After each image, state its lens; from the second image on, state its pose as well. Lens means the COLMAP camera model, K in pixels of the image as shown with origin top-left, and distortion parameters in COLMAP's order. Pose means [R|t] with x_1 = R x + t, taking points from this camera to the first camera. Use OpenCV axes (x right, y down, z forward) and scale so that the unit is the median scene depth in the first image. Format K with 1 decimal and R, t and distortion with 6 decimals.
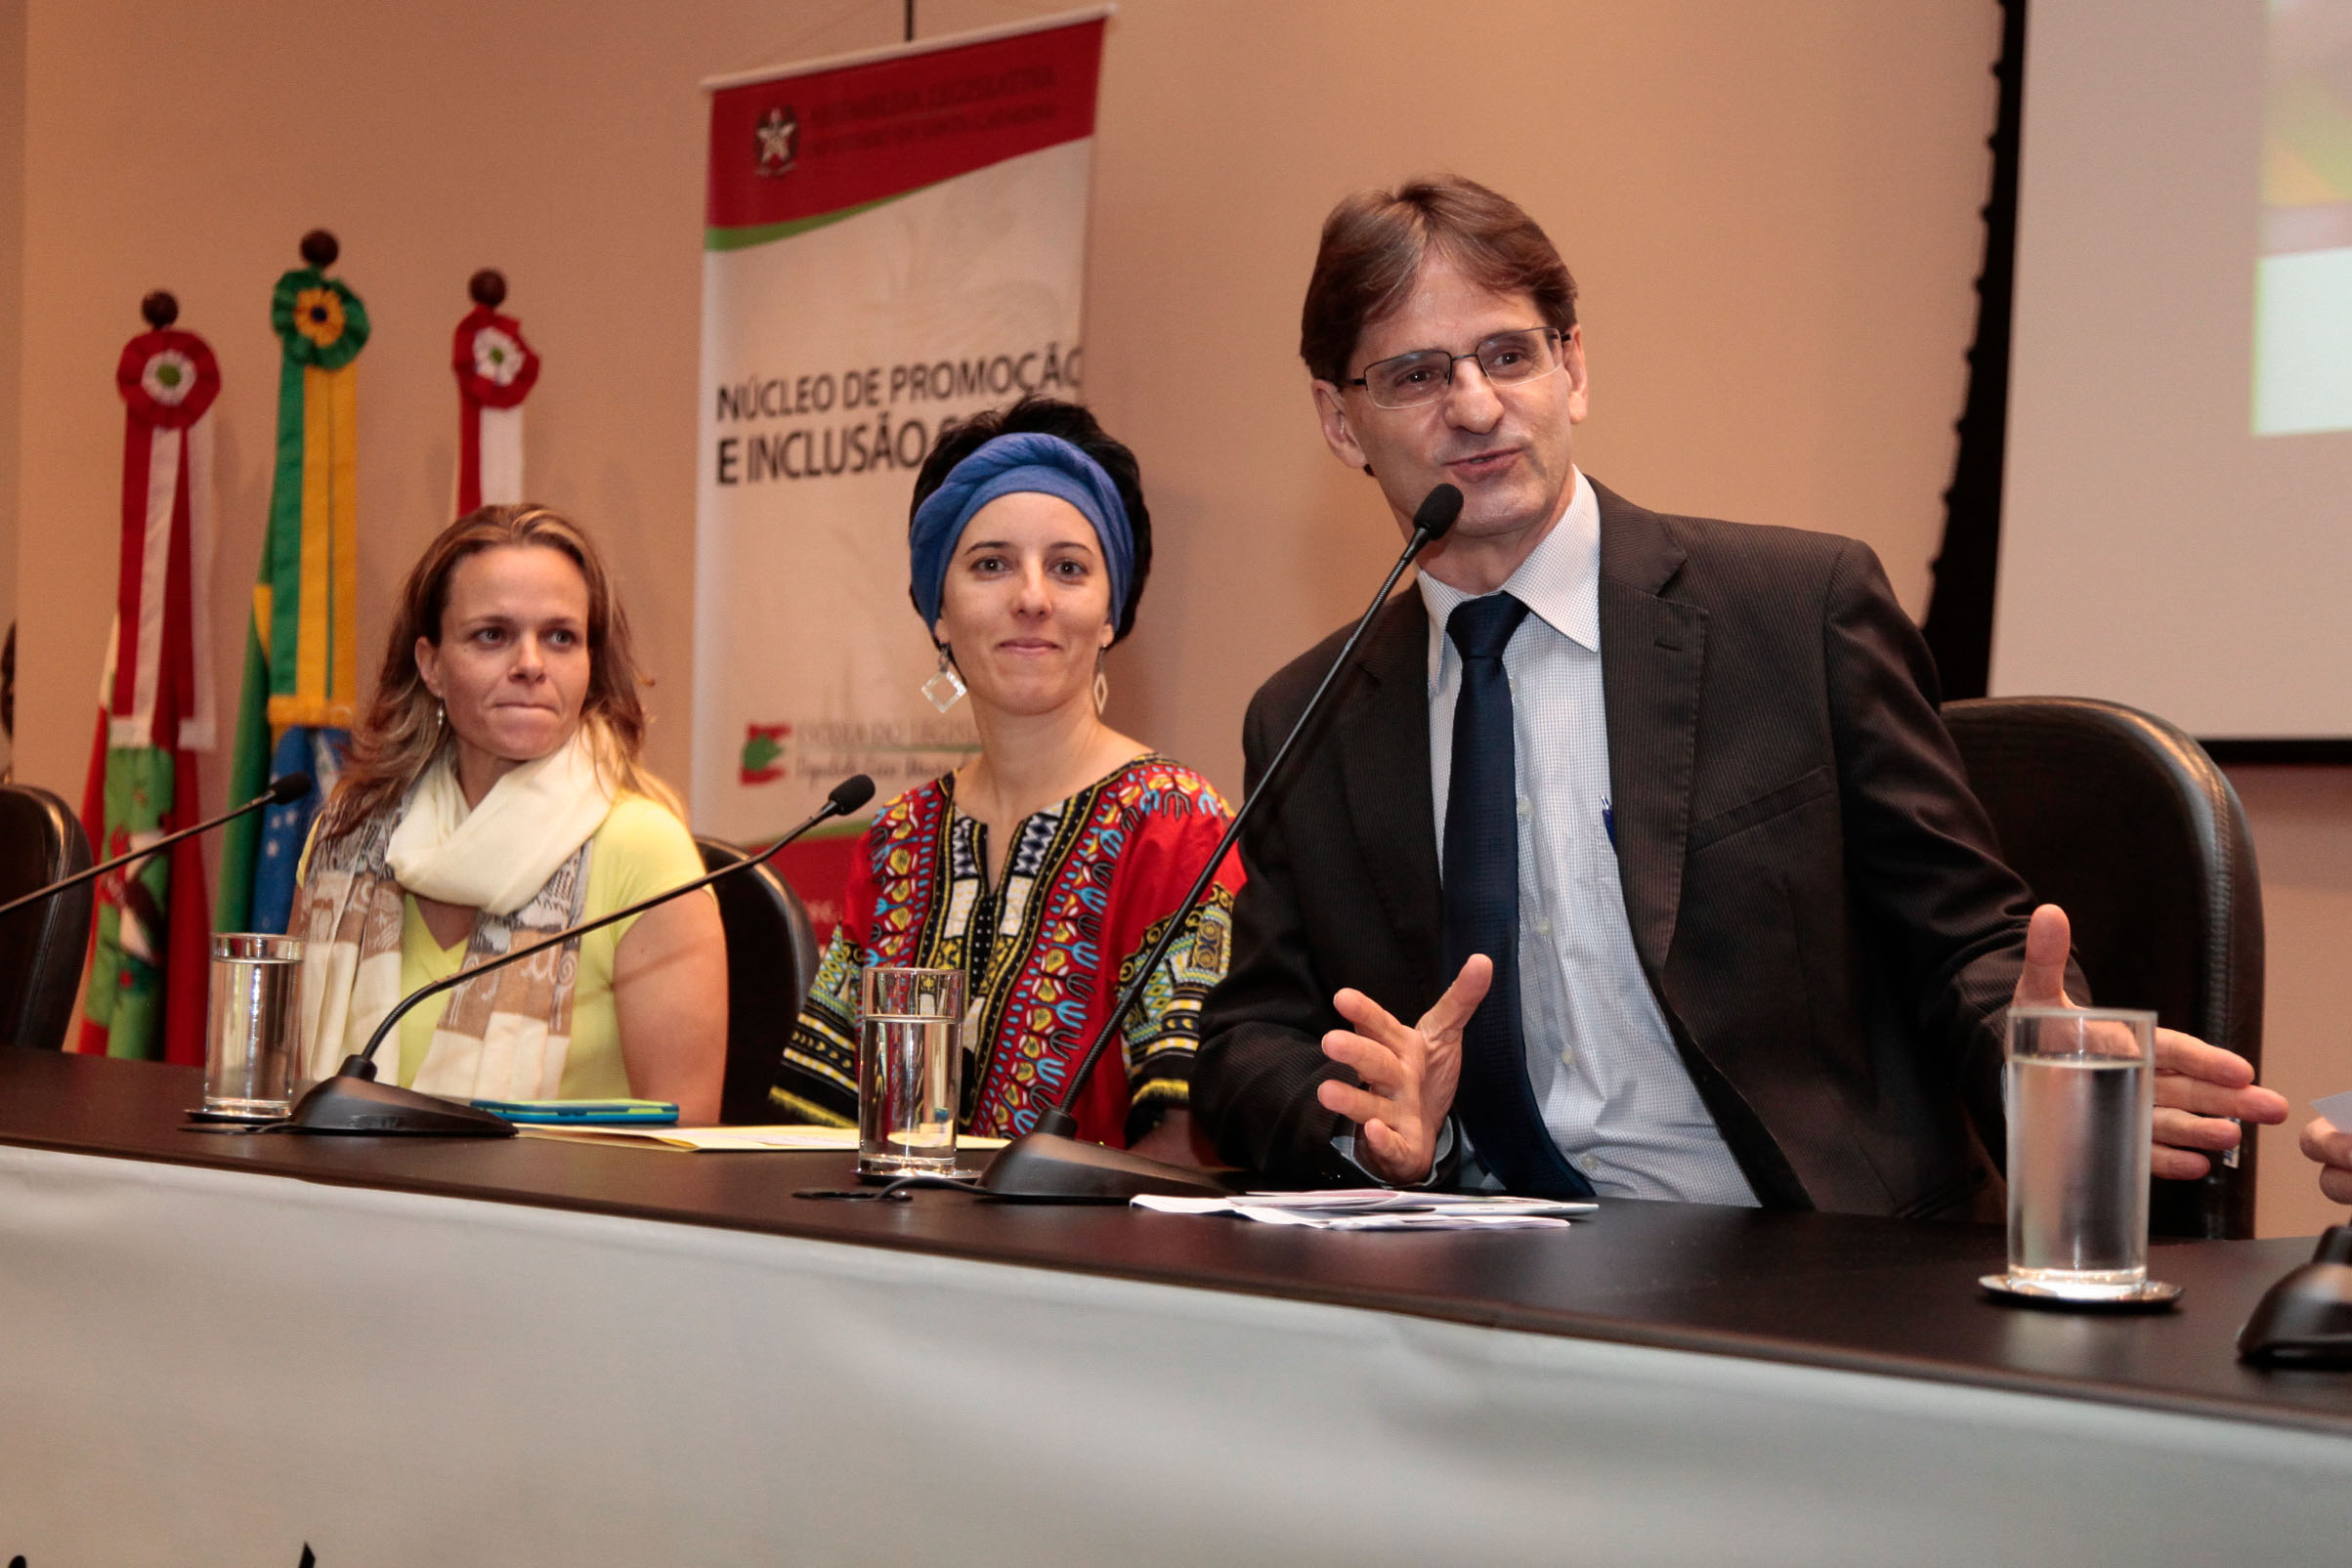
lens RADIAL K [[4373.2, 0, 1092.8], [0, 4373.2, 790.7], [0, 0, 1]] dist [0.230267, -0.001687]
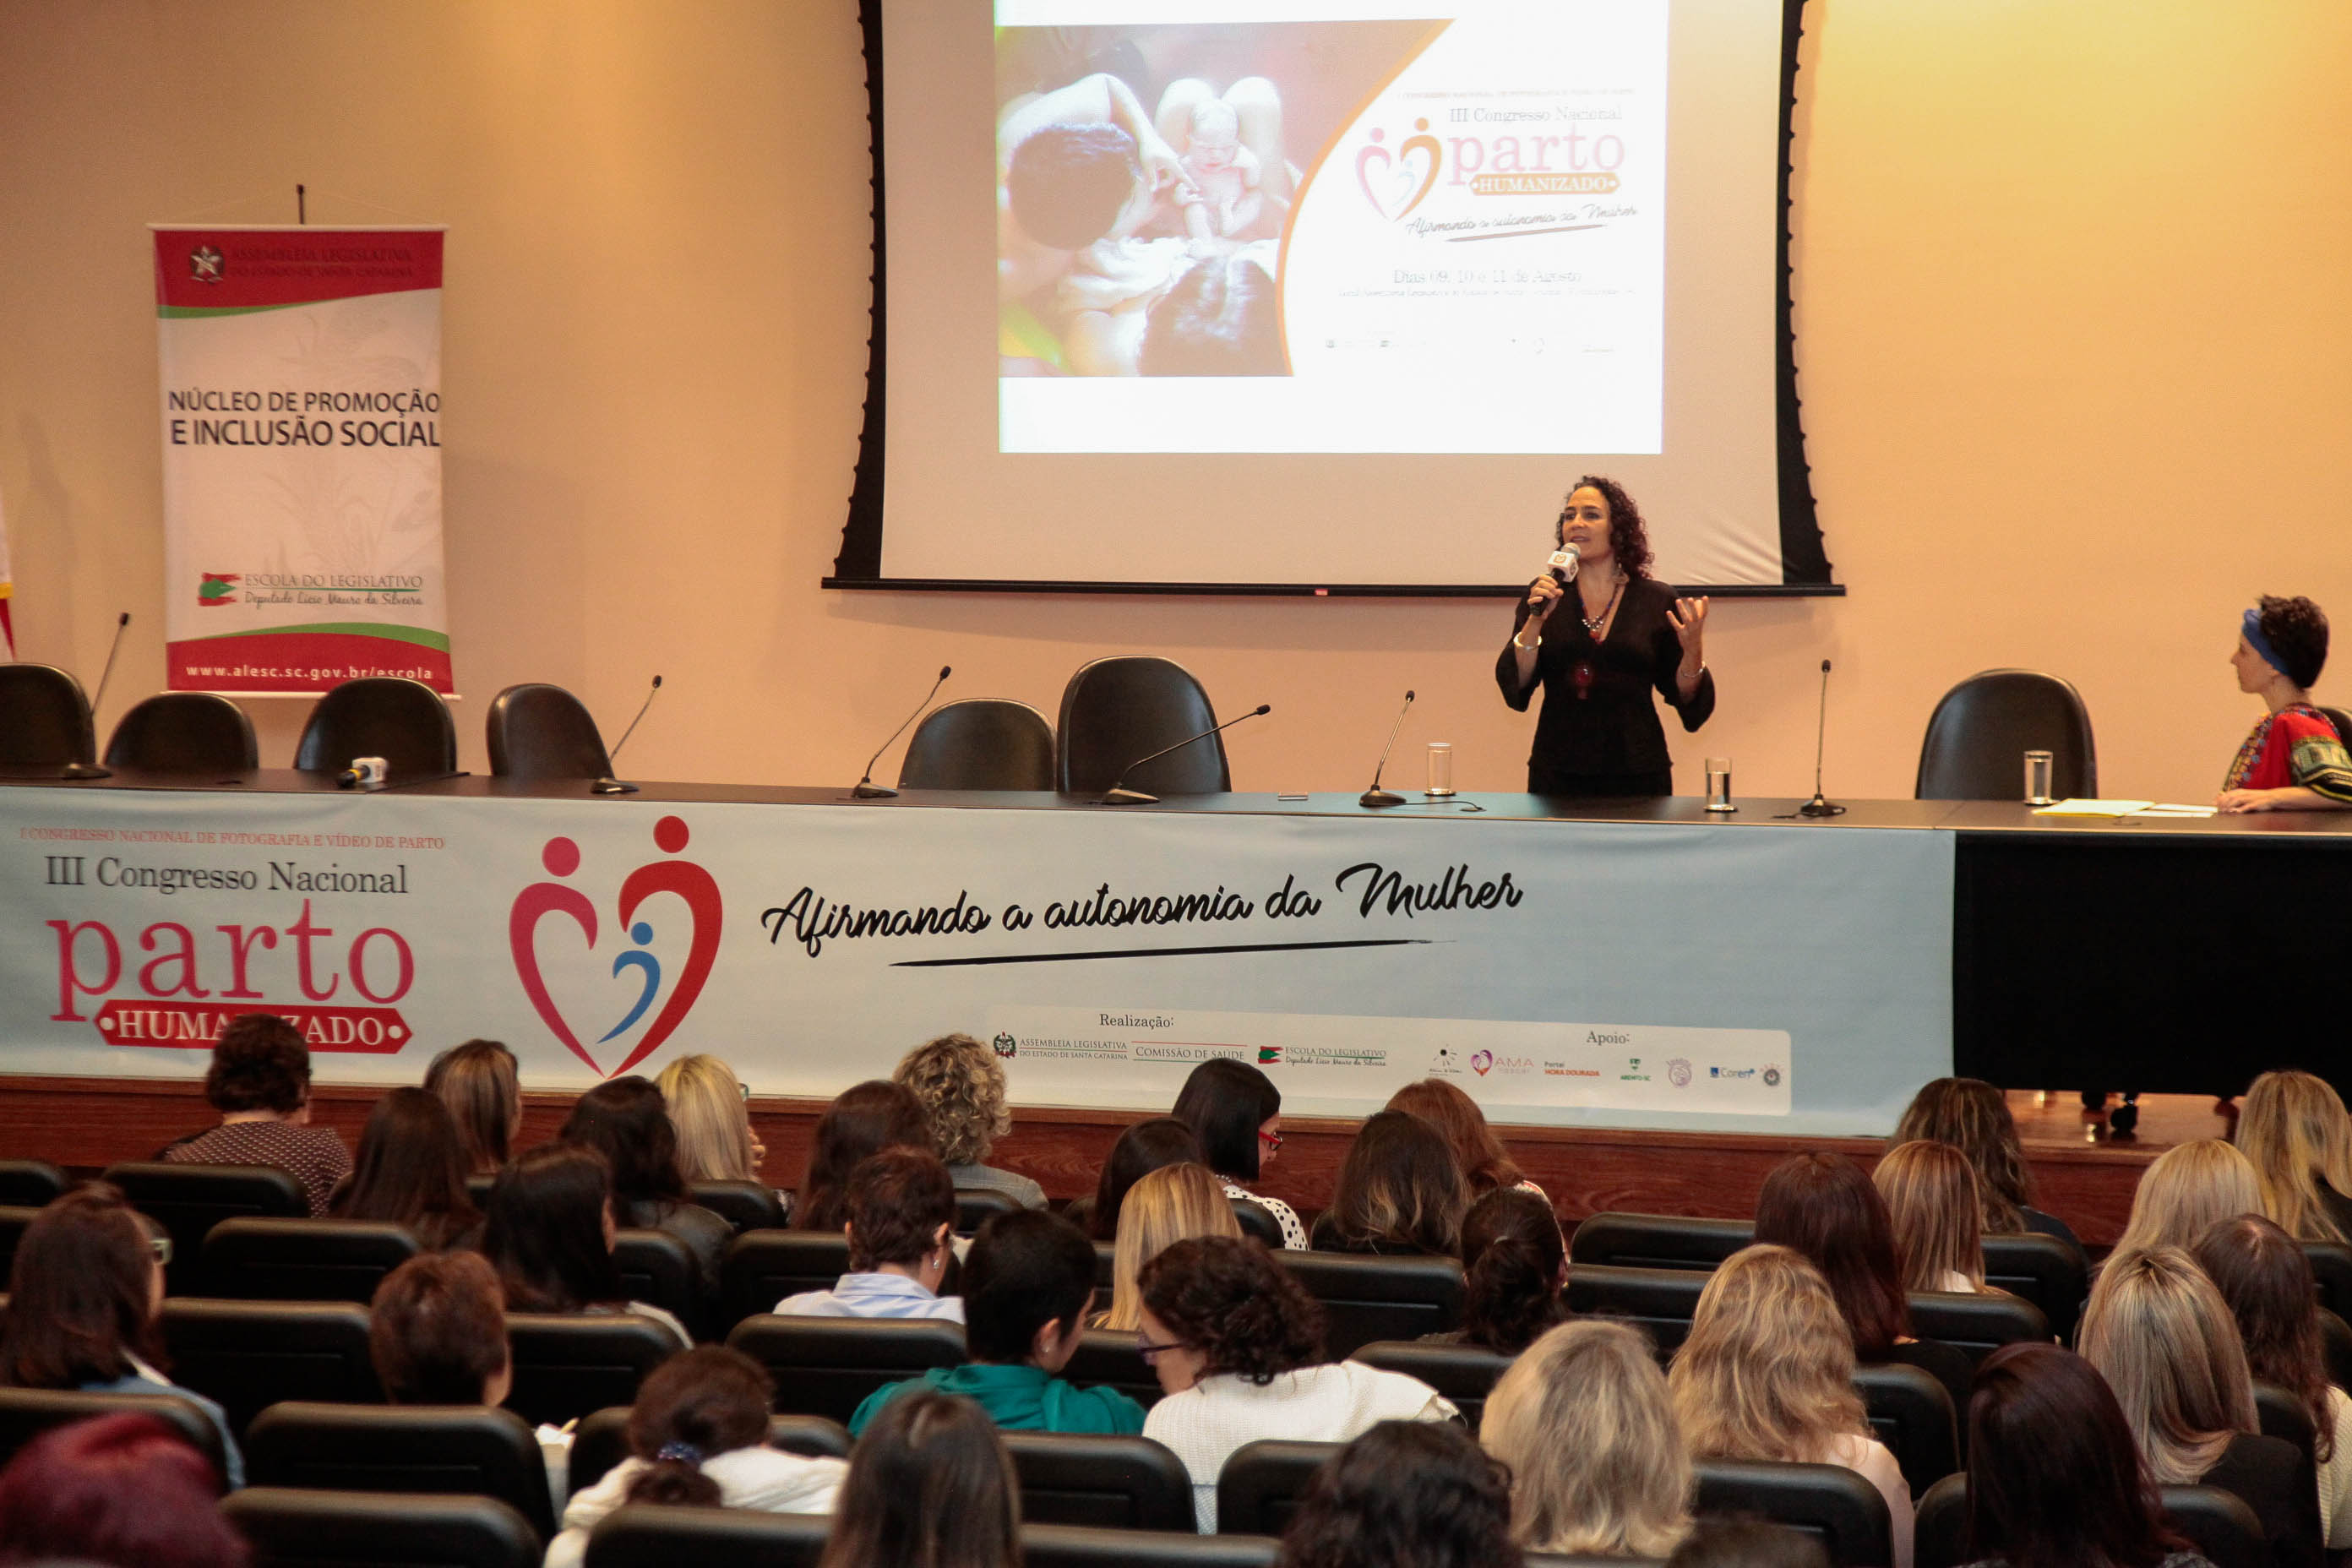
lens RADIAL K [[5379.7, 0, 1232.6], [0, 5379.7, 795.3], [0, 0, 1]] dist [0.452513, -0.113683]
pose [[0.854574, -0.066969, 0.514993, -0.931318], [0.012733, 0.994054, 0.108137, -0.171489], [-0.519173, -0.085854, 0.850346, -1.259775]]
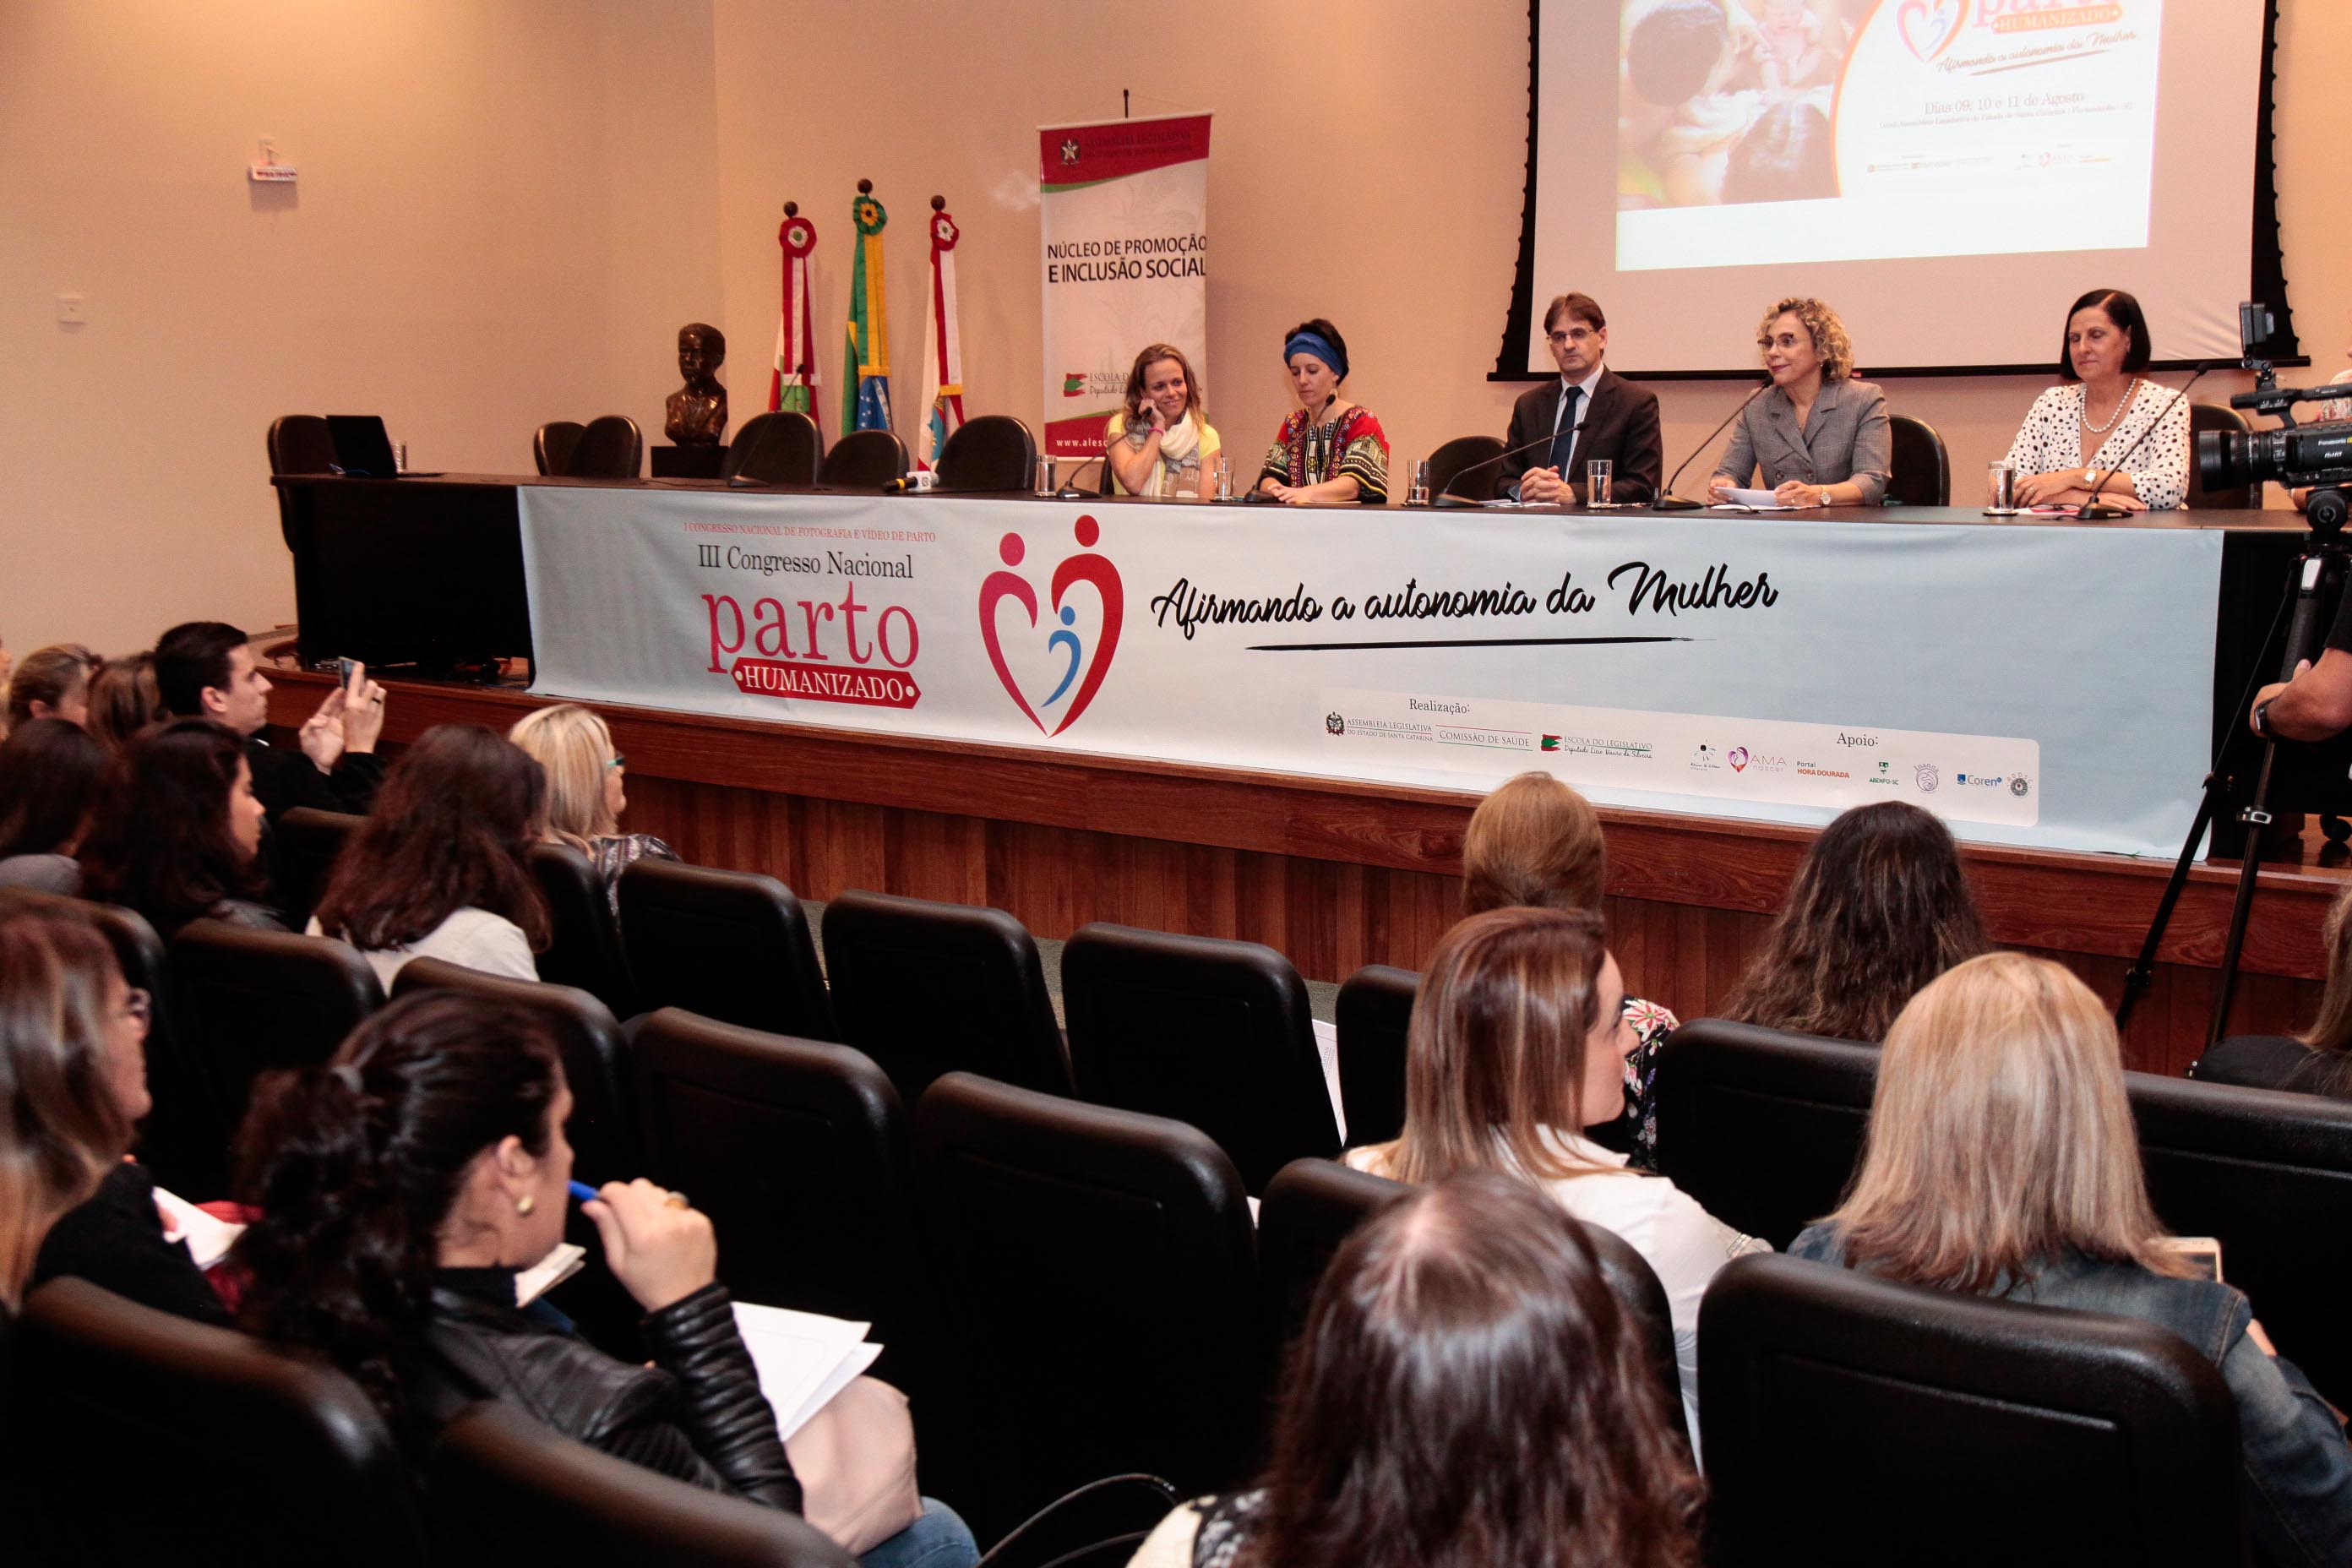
lens RADIAL K [[2578.4, 0, 1222.9], [0, 2578.4, 782.8], [0, 0, 1]] dist [0.034499, 0.122446]
pose [[0.985871, -0.053504, 0.158734, -0.252355], [0.026418, 0.985420, 0.168077, -0.031877], [-0.165413, -0.161509, 0.972910, -0.609880]]
